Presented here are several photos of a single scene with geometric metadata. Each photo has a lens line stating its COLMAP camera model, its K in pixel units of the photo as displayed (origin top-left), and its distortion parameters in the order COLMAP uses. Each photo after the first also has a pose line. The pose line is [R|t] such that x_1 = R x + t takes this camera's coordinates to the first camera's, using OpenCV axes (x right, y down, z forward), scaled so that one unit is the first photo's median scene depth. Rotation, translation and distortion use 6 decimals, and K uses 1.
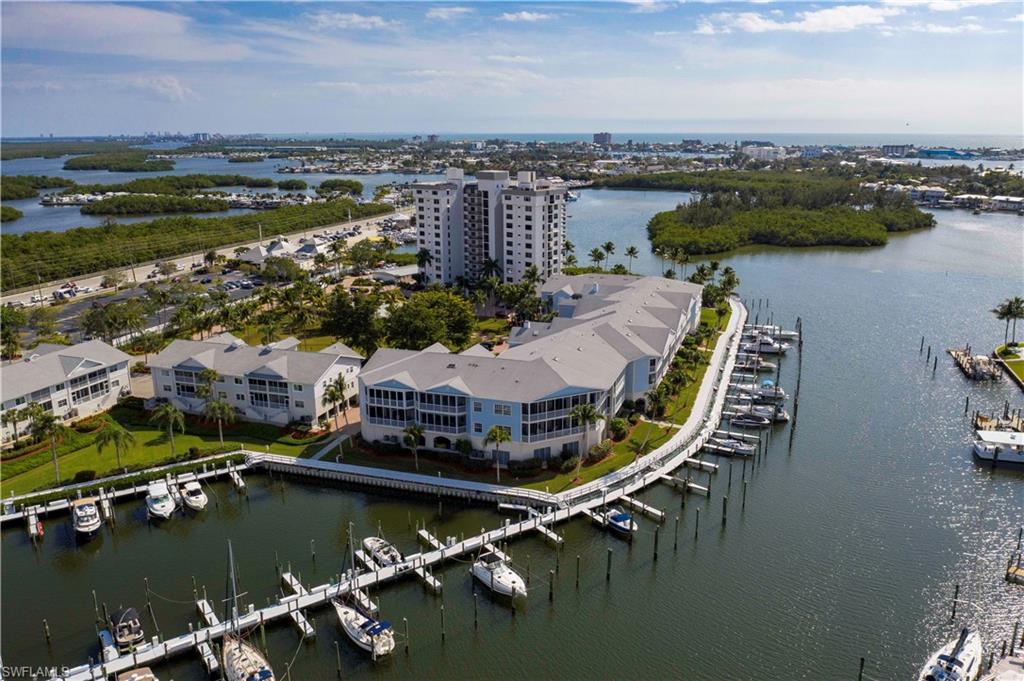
lens RADIAL K [[807.1, 0, 512.0], [0, 807.1, 340.5], [0, 0, 1]] dist [-0.042209, 0.003890]
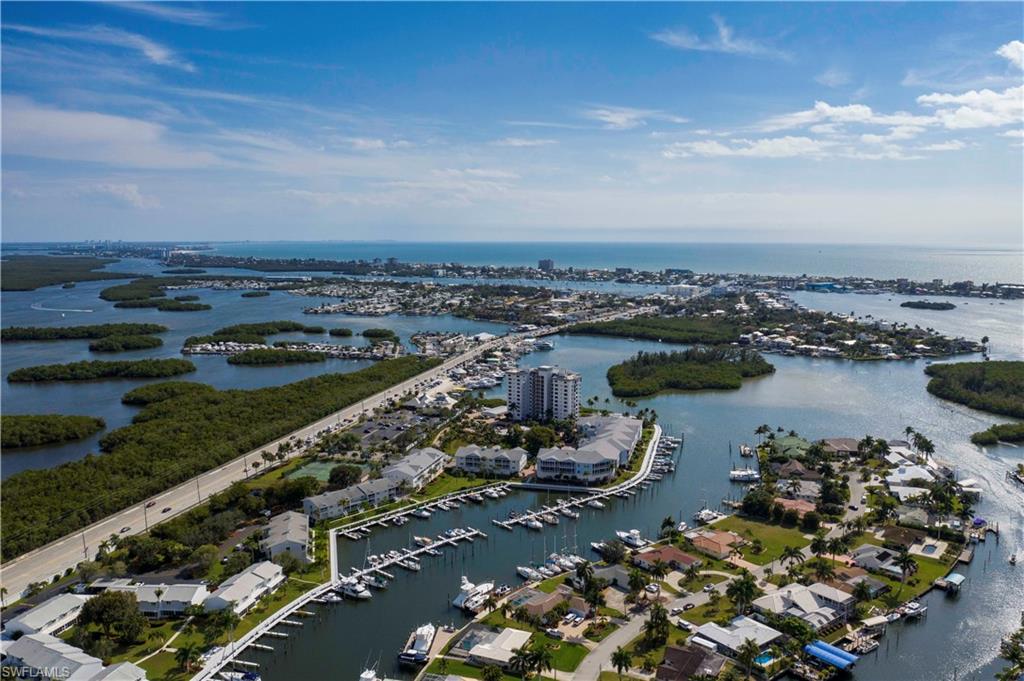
lens RADIAL K [[807.1, 0, 512.0], [0, 807.1, 340.5], [0, 0, 1]] dist [-0.042209, 0.003890]
pose [[0.996730, -0.005769, 0.080594, -0.490157], [0.015898, 0.991952, -0.125615, -0.013252], [-0.079221, 0.126485, 0.988800, -1.965790]]
